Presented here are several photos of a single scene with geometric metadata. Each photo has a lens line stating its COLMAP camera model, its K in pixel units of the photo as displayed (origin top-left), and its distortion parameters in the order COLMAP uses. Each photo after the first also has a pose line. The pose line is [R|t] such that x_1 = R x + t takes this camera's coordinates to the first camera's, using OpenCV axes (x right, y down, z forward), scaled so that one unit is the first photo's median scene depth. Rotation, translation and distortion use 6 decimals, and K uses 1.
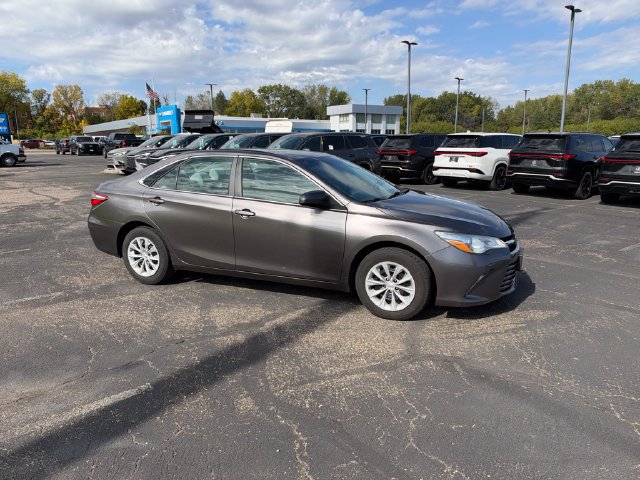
lens RADIAL K [[462.1, 0, 319.2], [0, 462.1, 244.4], [0, 0, 1]] dist [0.011305, -0.027359]
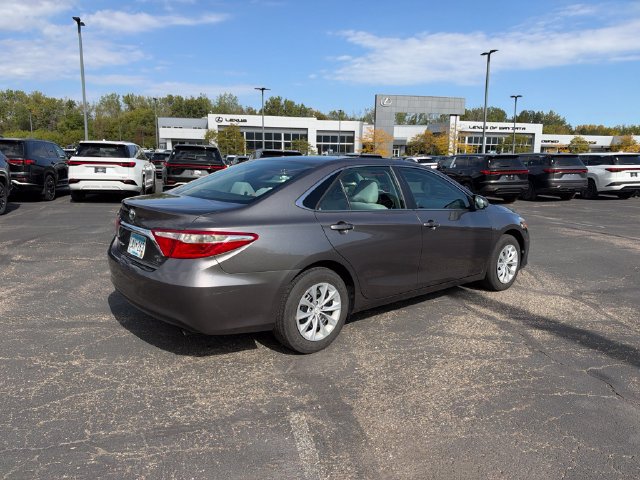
lens RADIAL K [[462.1, 0, 322.9], [0, 462.1, 249.1], [0, 0, 1]] dist [0.011305, -0.027359]
pose [[0.430584, -0.156978, 0.888794, -0.337767], [0.169591, 0.981290, 0.091155, -0.043845], [-0.886474, 0.111481, 0.449150, 0.238912]]
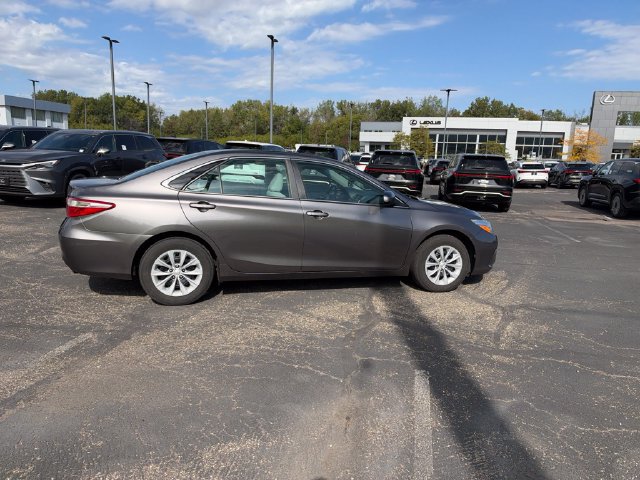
lens RADIAL K [[462.1, 0, 322.1], [0, 462.1, 250.2], [0, 0, 1]] dist [0.011305, -0.027359]
pose [[0.769790, -0.091301, 0.631734, -0.247111], [0.092271, 0.995239, 0.031401, -0.005915], [-0.631593, 0.034119, 0.774549, 0.062614]]
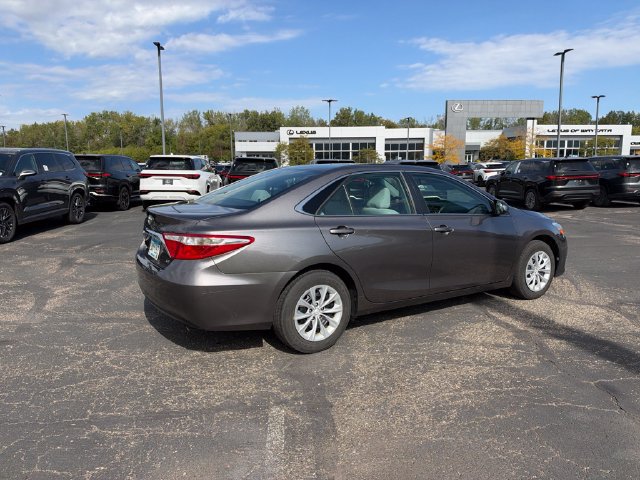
lens RADIAL K [[462.1, 0, 322.8], [0, 462.1, 245.0], [0, 0, 1]] dist [0.011305, -0.027359]
pose [[0.562605, -0.130426, 0.816373, -0.327386], [0.173684, 0.984086, 0.037526, -0.035455], [-0.808276, 0.120679, 0.576304, 0.203168]]
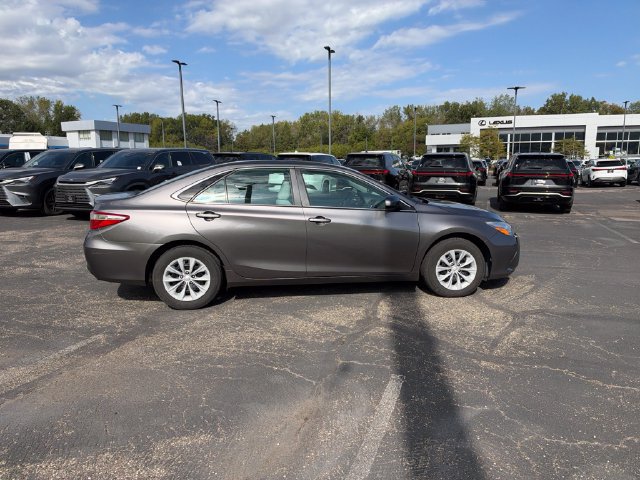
lens RADIAL K [[462.1, 0, 321.3], [0, 462.1, 249.4], [0, 0, 1]] dist [0.011305, -0.027359]
pose [[0.855650, -0.094150, 0.508919, -0.212844], [0.110729, 0.993848, -0.002308, 0.000090], [-0.505571, 0.058327, 0.860811, 0.032705]]
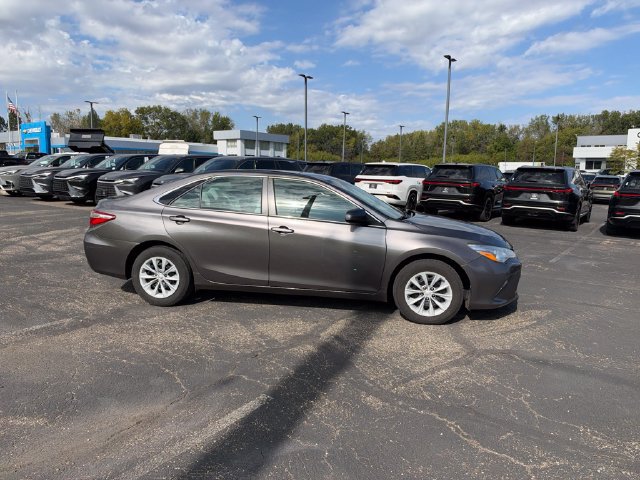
lens RADIAL K [[462.1, 0, 320.9], [0, 462.1, 241.1], [0, 0, 1]] dist [0.011305, -0.027359]
pose [[0.967129, -0.010970, 0.254048, -0.104582], [0.026644, 0.997941, -0.058340, 0.005837], [-0.252885, 0.063191, 0.965431, -0.006234]]
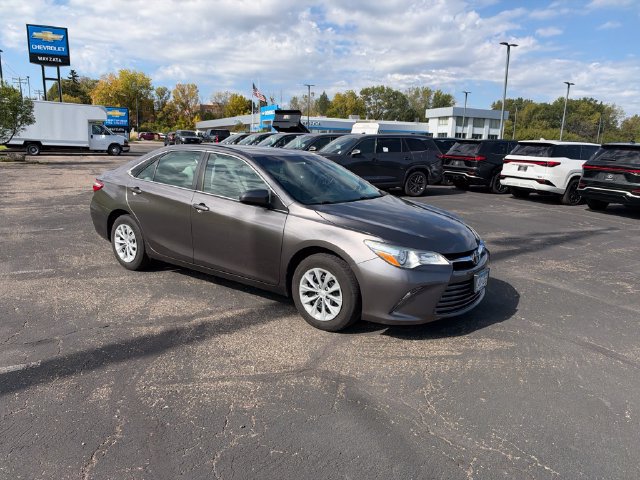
lens RADIAL K [[462.1, 0, 320.1], [0, 462.1, 239.6], [0, 0, 1]] dist [0.011305, -0.027359]
pose [[0.976899, 0.080969, -0.197768, 0.090700], [-0.083564, 0.996491, -0.004801, -0.004480], [0.196685, 0.021217, 0.980237, 0.019927]]
